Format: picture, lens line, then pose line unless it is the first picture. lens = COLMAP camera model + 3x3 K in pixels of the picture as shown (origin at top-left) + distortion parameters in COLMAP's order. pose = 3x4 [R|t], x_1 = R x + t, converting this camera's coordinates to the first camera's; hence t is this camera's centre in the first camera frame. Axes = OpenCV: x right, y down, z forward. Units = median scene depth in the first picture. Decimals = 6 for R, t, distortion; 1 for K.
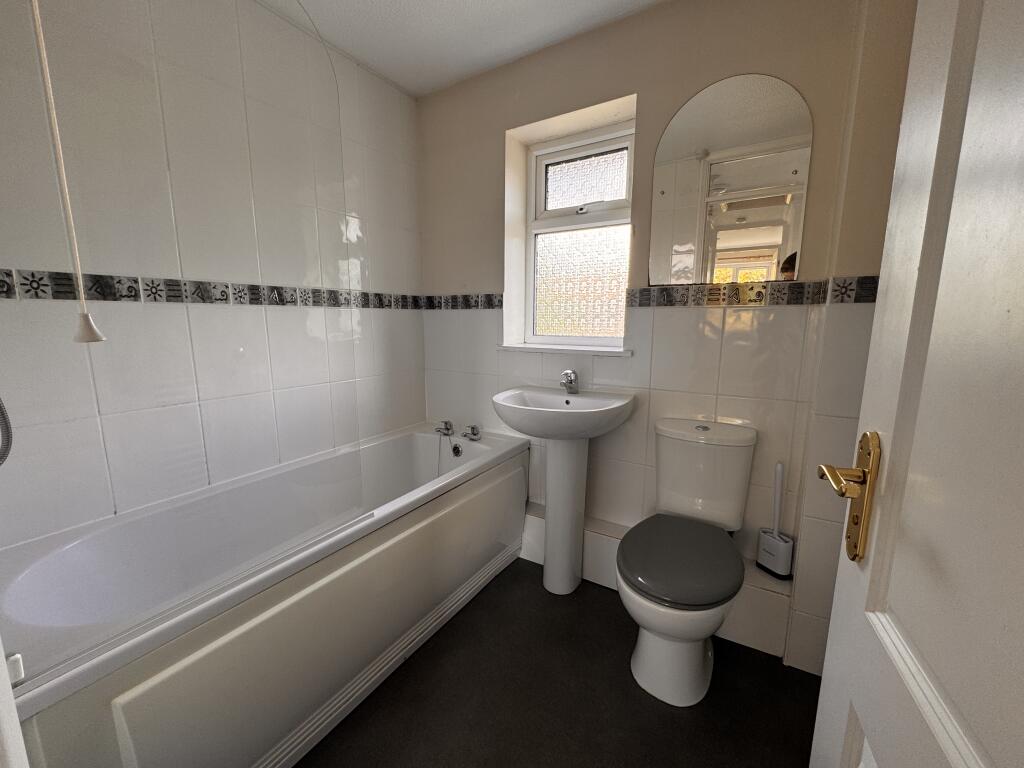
lens RADIAL K [[409.1, 0, 510.8], [0, 409.1, 382.8], [0, 0, 1]] dist [-0.000649, 0.000186]
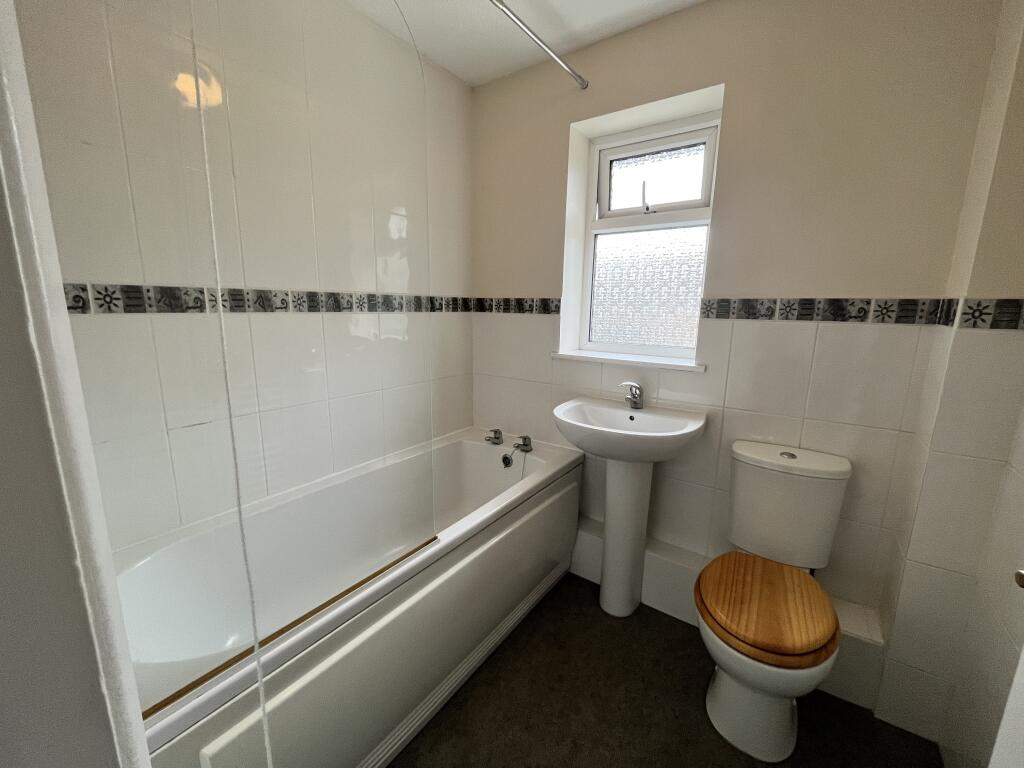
lens RADIAL K [[414.7, 0, 513.6], [0, 414.7, 384.7], [0, 0, 1]] dist [-0.002586, 0.000282]
pose [[0.998283, 0.023878, -0.053488, -0.084484], [-0.022451, 0.999380, 0.027120, -0.050029], [0.054102, -0.025873, 0.998200, 0.037968]]
